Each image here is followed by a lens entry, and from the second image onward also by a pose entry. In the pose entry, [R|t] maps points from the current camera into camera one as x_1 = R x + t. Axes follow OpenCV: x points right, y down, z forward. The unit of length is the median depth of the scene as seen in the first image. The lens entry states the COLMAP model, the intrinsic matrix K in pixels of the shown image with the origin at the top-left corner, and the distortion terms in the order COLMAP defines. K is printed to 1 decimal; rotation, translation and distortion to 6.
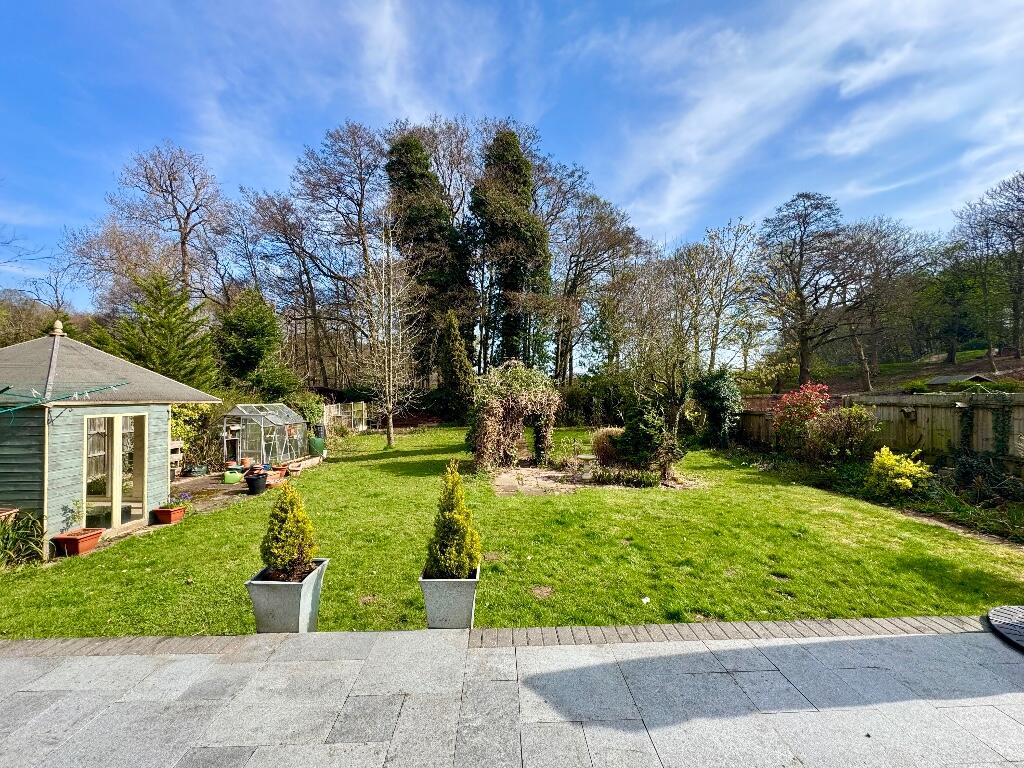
lens RADIAL K [[409.8, 0, 513.8], [0, 409.8, 386.4], [0, 0, 1]] dist [0.000220, 0.000016]
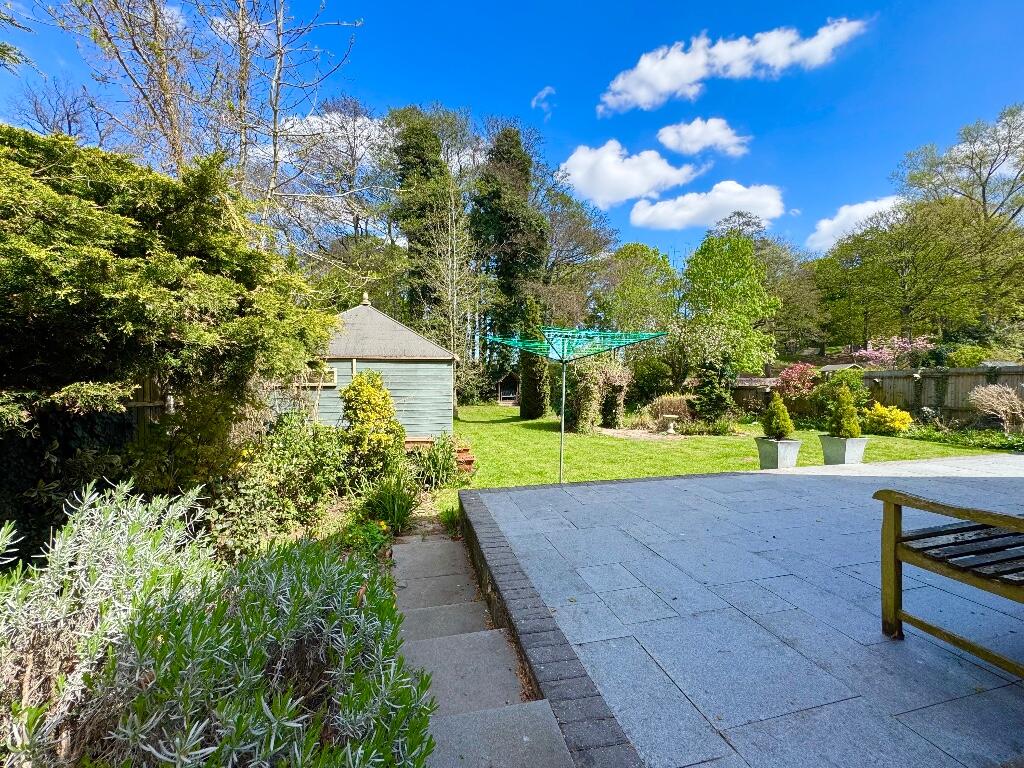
lens RADIAL K [[409.8, 0, 513.8], [0, 409.8, 386.4], [0, 0, 1]] dist [0.000220, 0.000016]
pose [[0.977437, 0.002992, 0.211206, -0.617908], [-0.008932, 0.999591, 0.027178, 0.048734], [-0.211038, -0.028452, 0.977064, -0.166477]]
